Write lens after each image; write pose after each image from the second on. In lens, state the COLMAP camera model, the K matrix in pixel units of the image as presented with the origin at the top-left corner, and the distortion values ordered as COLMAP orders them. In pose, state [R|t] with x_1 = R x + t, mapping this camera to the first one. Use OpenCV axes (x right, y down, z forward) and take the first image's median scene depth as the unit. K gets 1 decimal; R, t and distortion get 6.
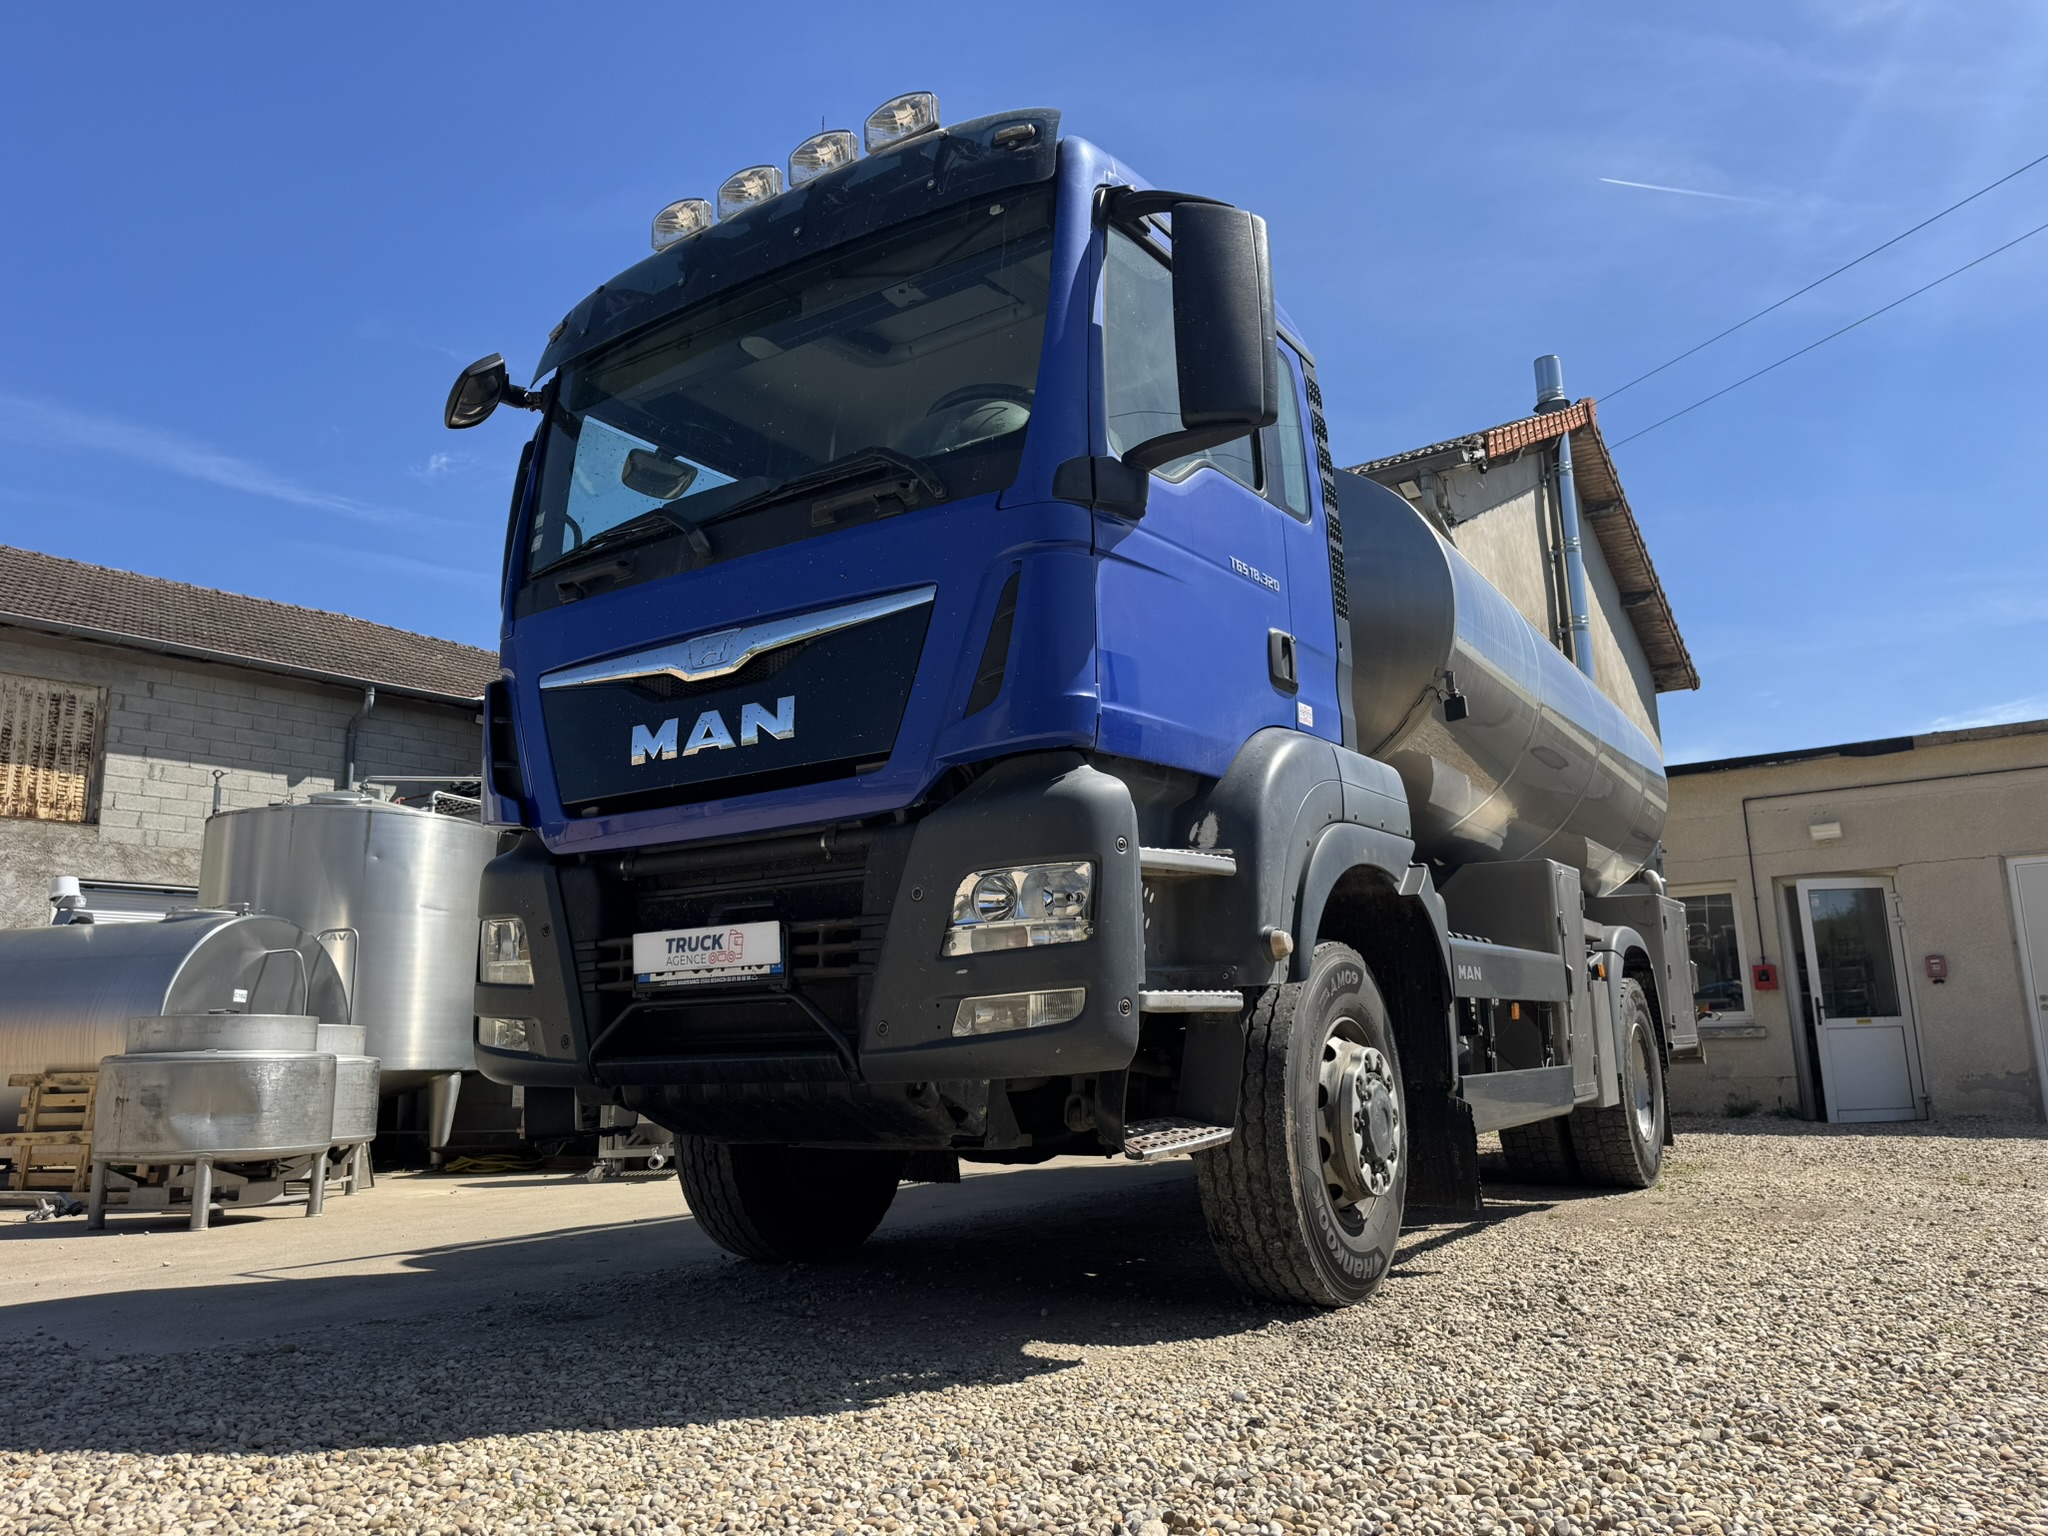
lens RADIAL K [[1425.5, 0, 1010.8], [0, 1425.5, 825.2], [0, 0, 1]] dist [0.027094, -0.029683]
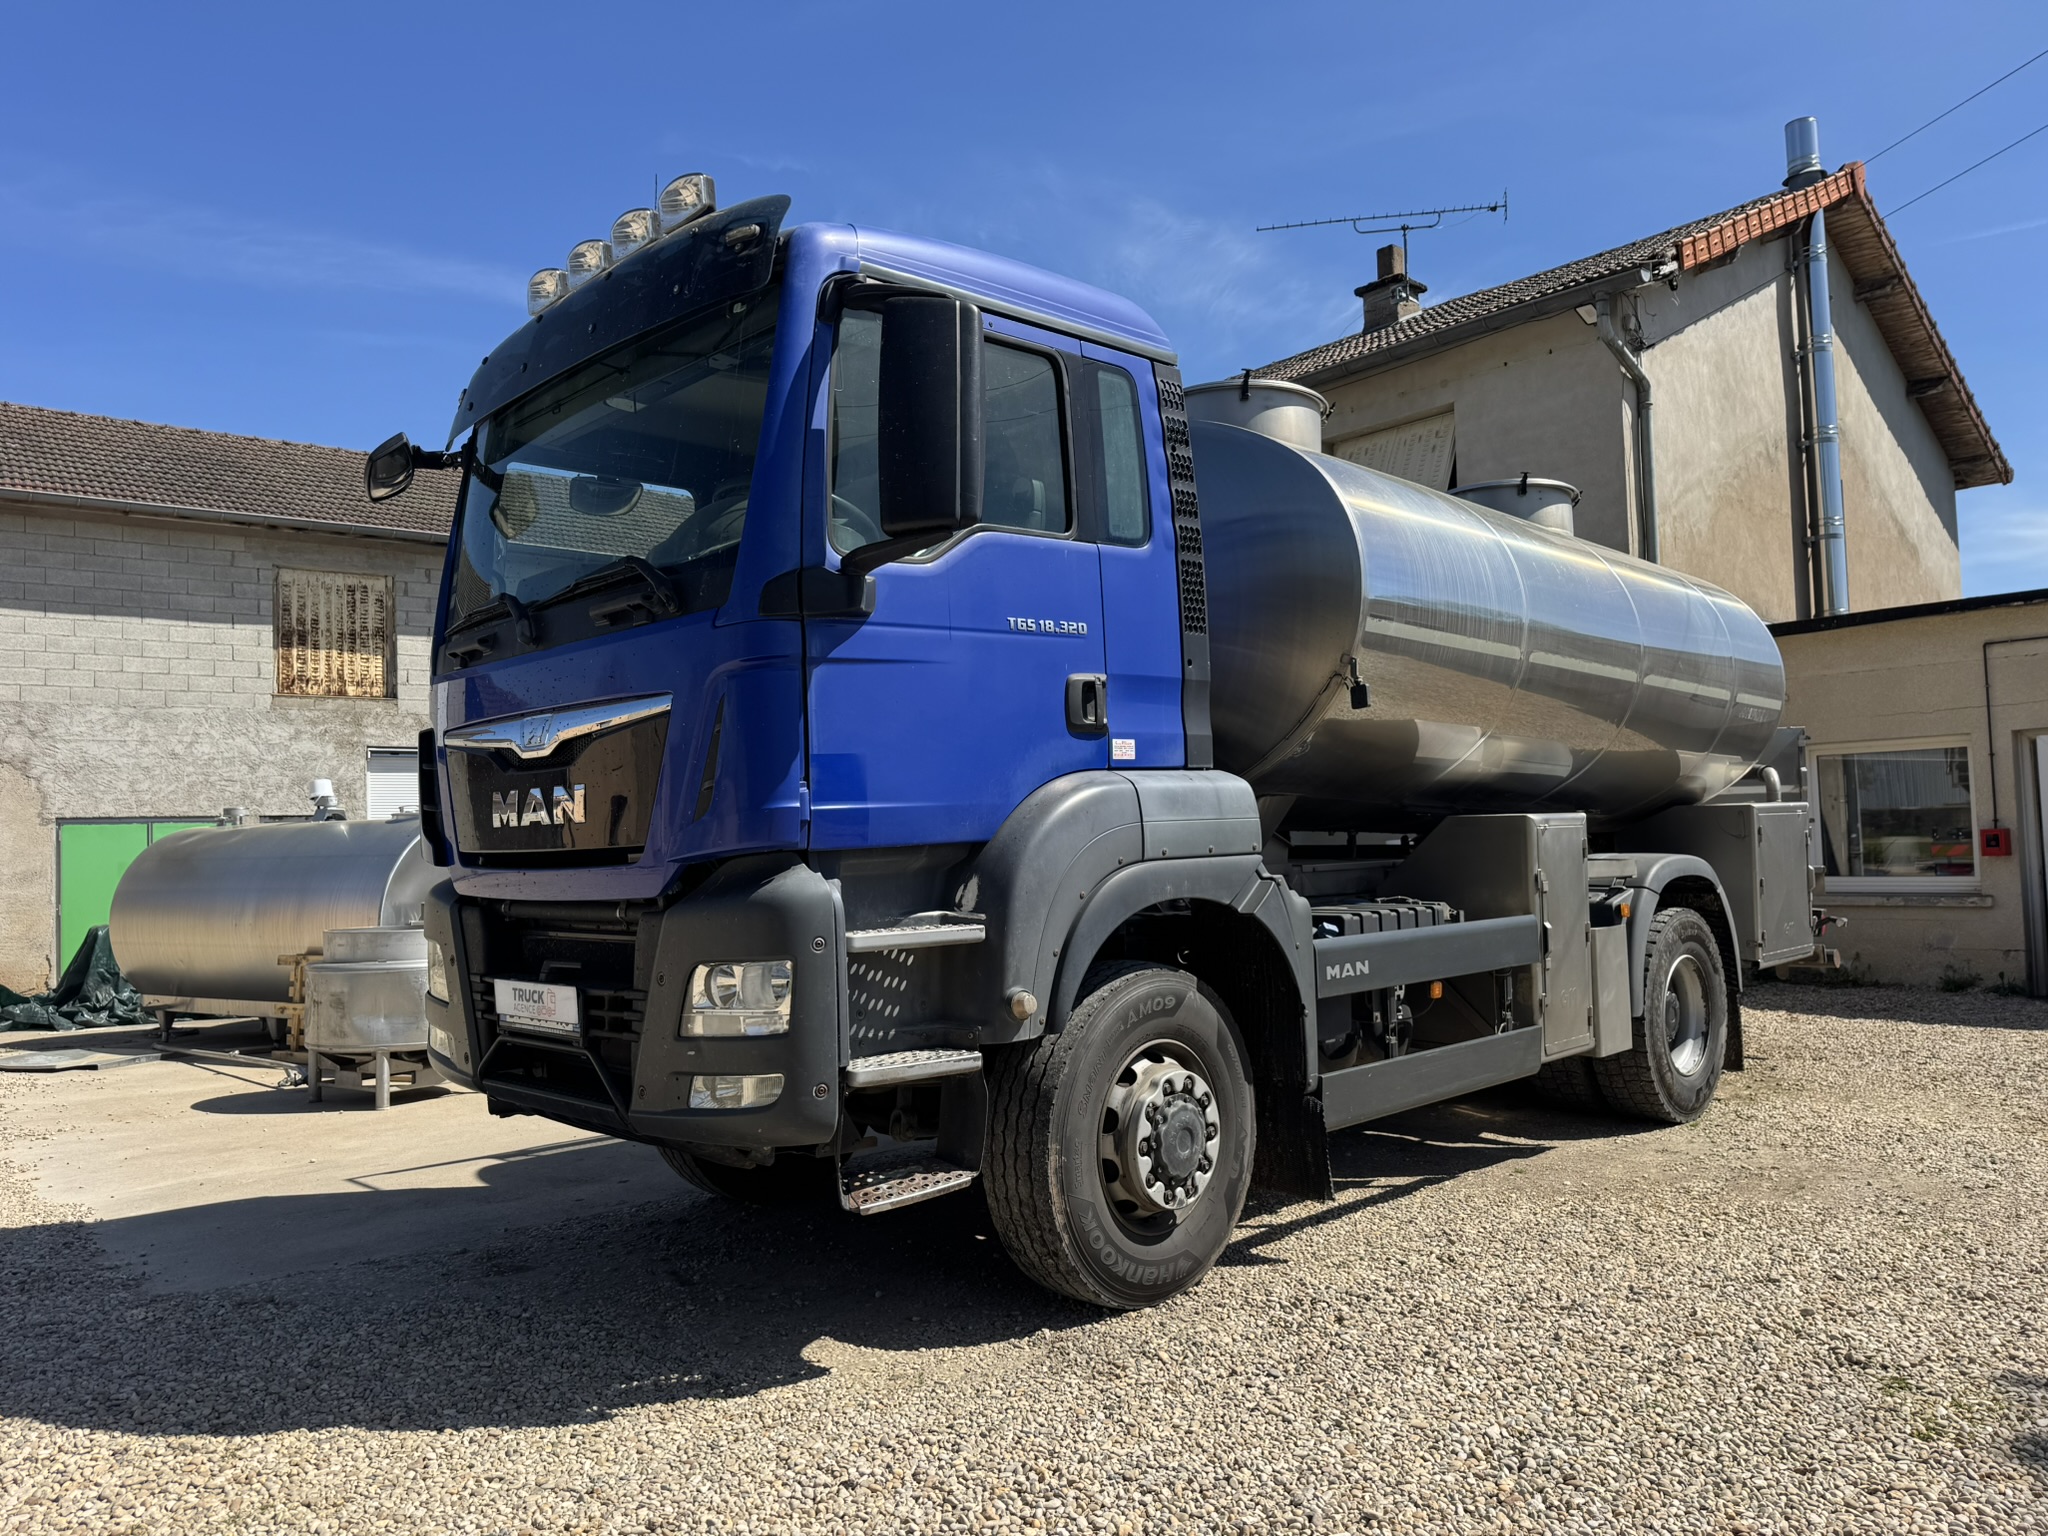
lens RADIAL K [[1412.1, 0, 1026.5], [0, 1412.1, 821.6], [0, 0, 1]] dist [0.060060, -0.079821]
pose [[0.974669, -0.004629, -0.223605, 0.298922], [0.038855, 0.988087, 0.148909, -0.147420], [0.220252, -0.153825, 0.963238, -0.002808]]
